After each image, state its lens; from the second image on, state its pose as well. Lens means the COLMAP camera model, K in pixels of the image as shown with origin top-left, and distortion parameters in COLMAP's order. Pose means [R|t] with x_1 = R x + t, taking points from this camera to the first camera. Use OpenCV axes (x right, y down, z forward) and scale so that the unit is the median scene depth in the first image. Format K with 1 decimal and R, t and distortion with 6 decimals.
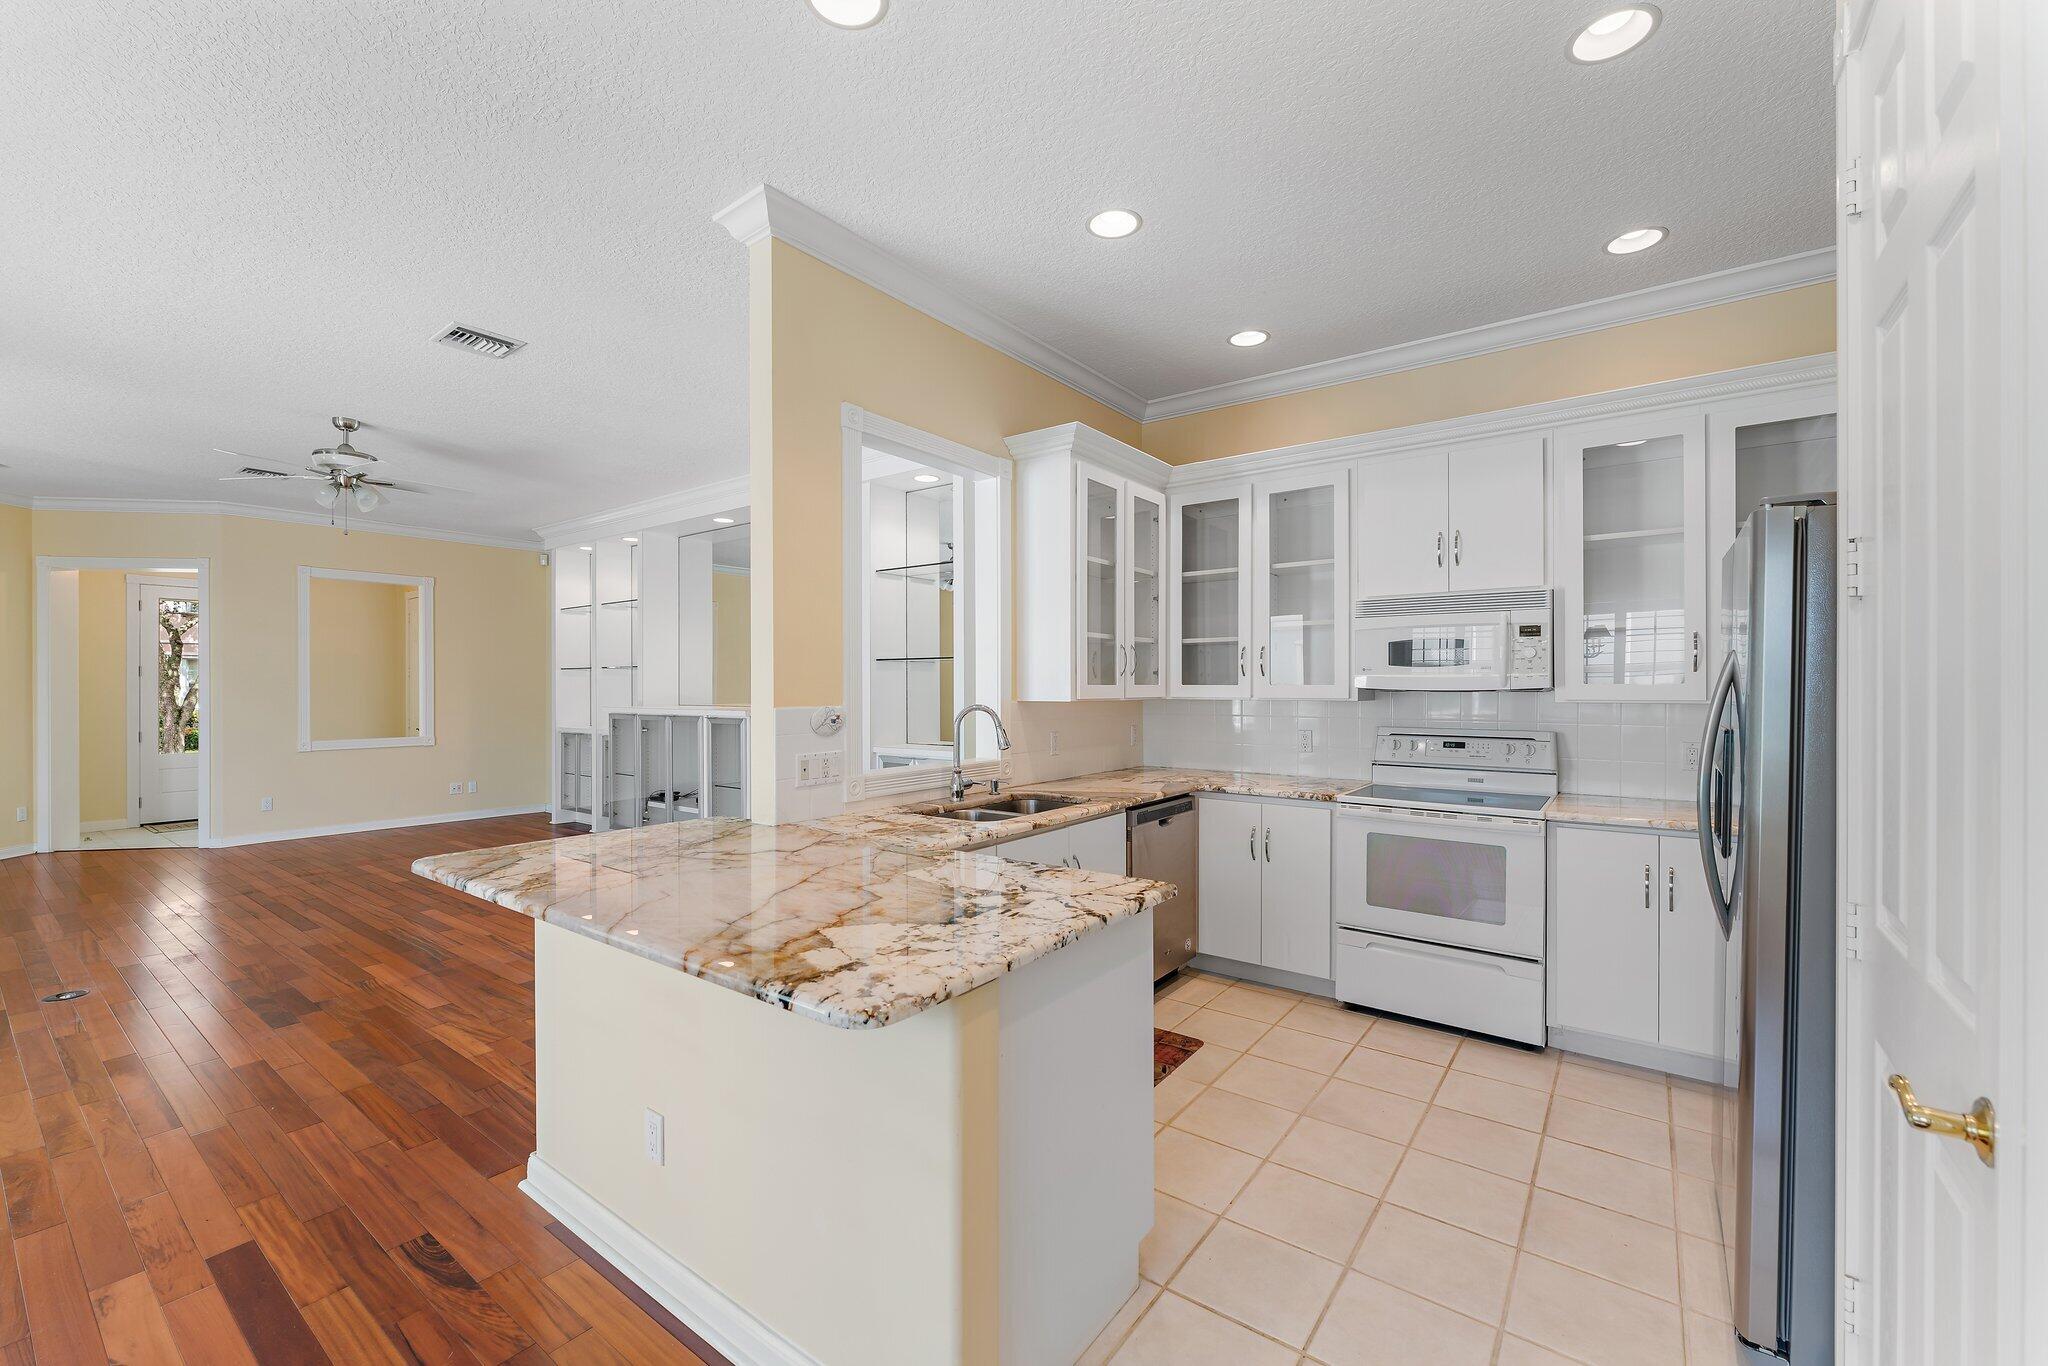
lens RADIAL K [[834.2, 0, 1022.7], [0, 834.2, 687.2], [0, 0, 1]] dist [0.000075, -0.000048]
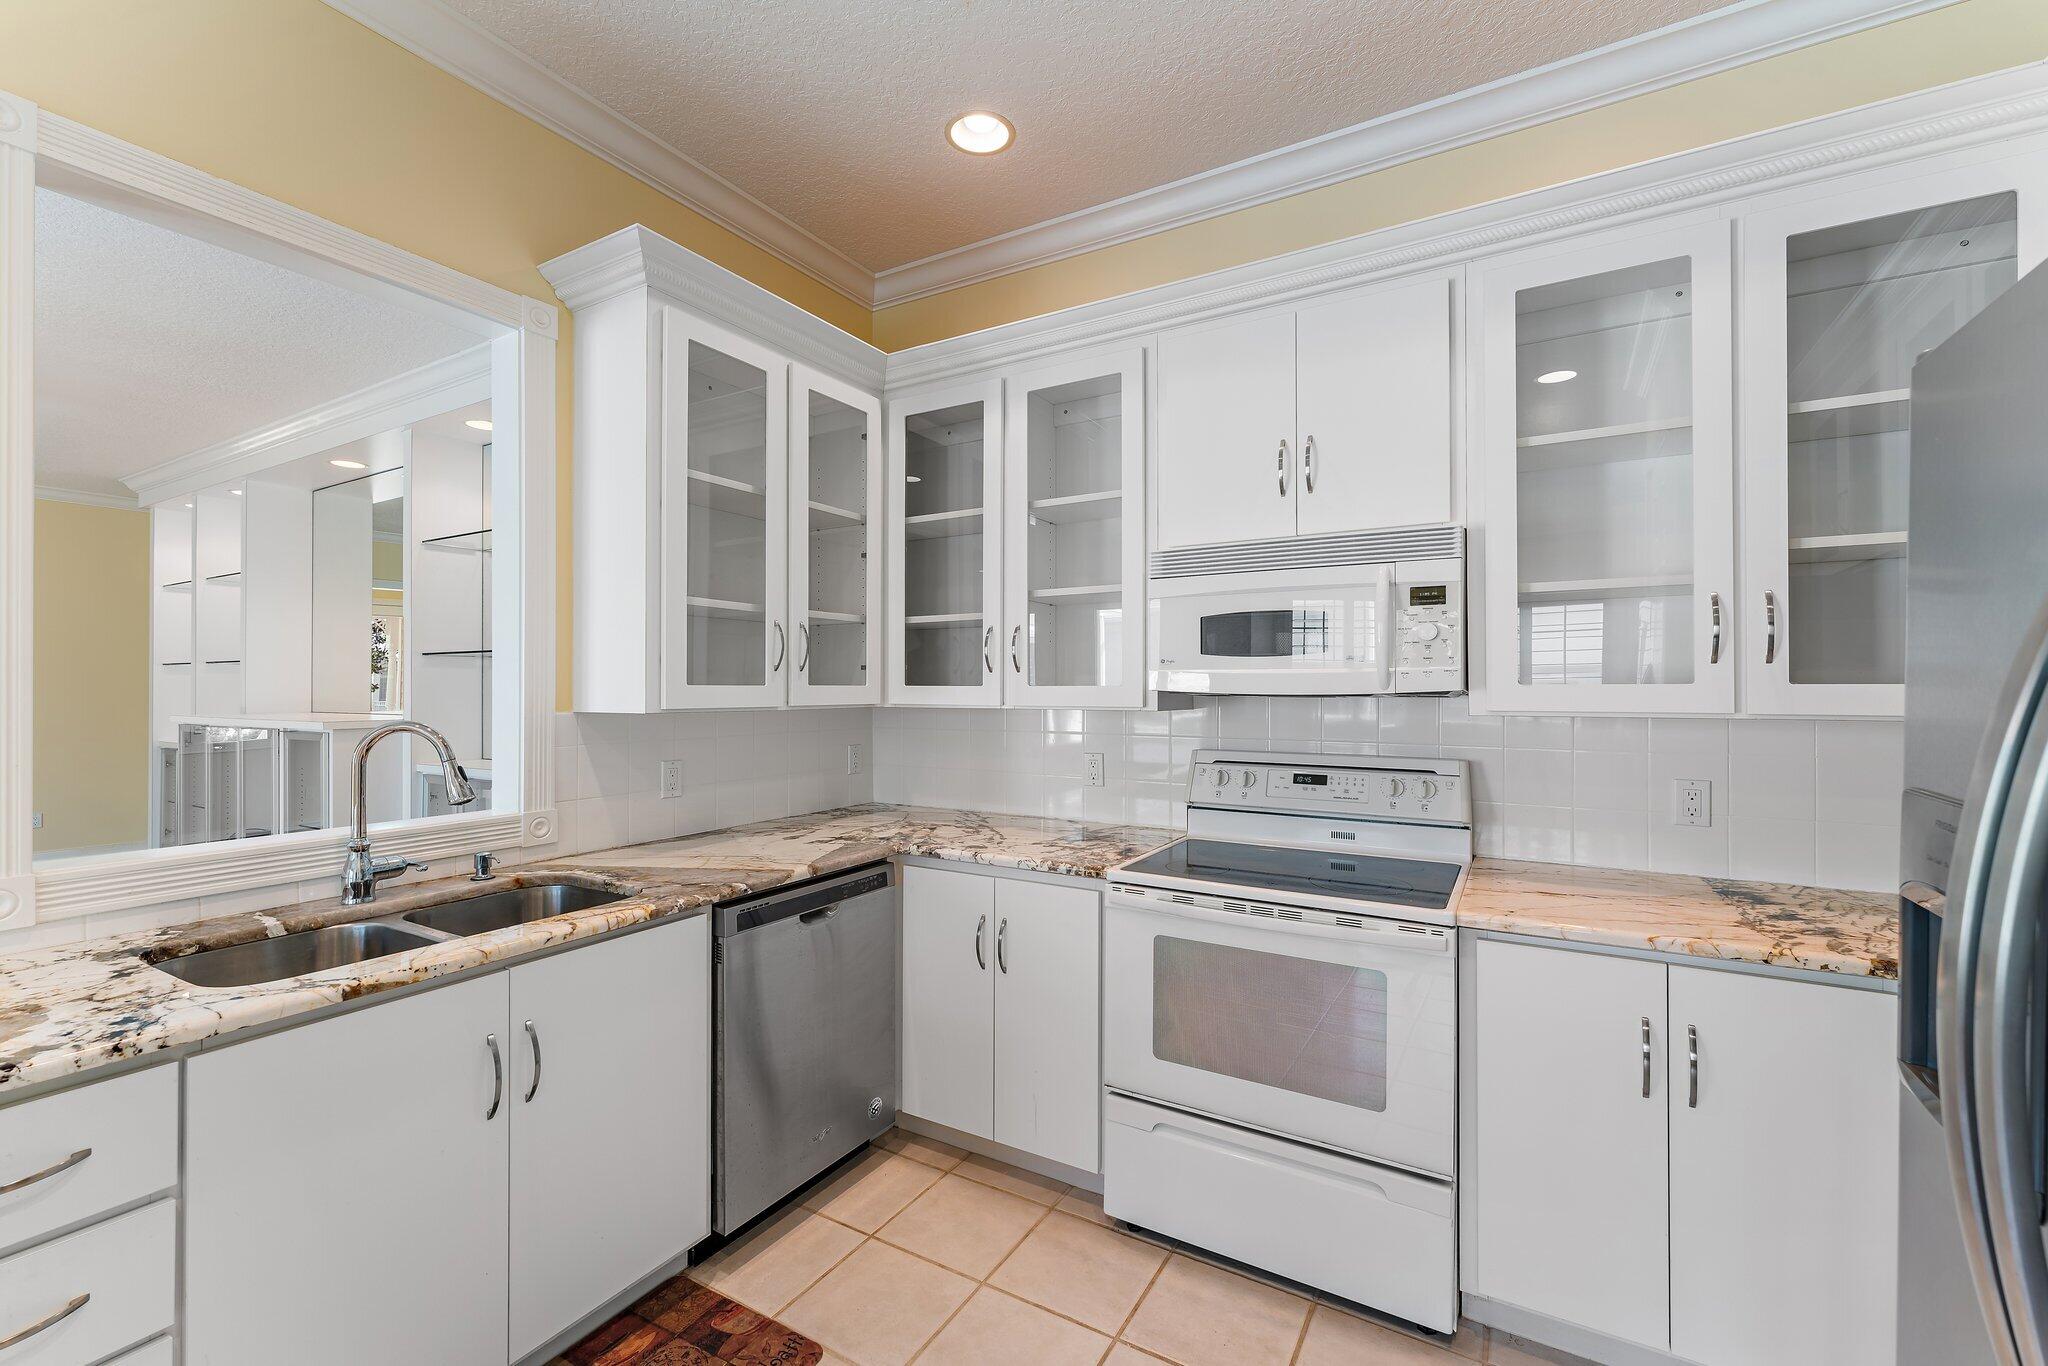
lens RADIAL K [[677.2, 0, 1021.2], [0, 677.2, 685.6], [0, 0, 1]] dist [0.007861, -0.000008]
pose [[0.999981, 0.001157, 0.006003, 0.308861], [-0.001123, 0.999983, -0.005761, 0.000115], [-0.006010, 0.005755, 0.999965, 0.506714]]
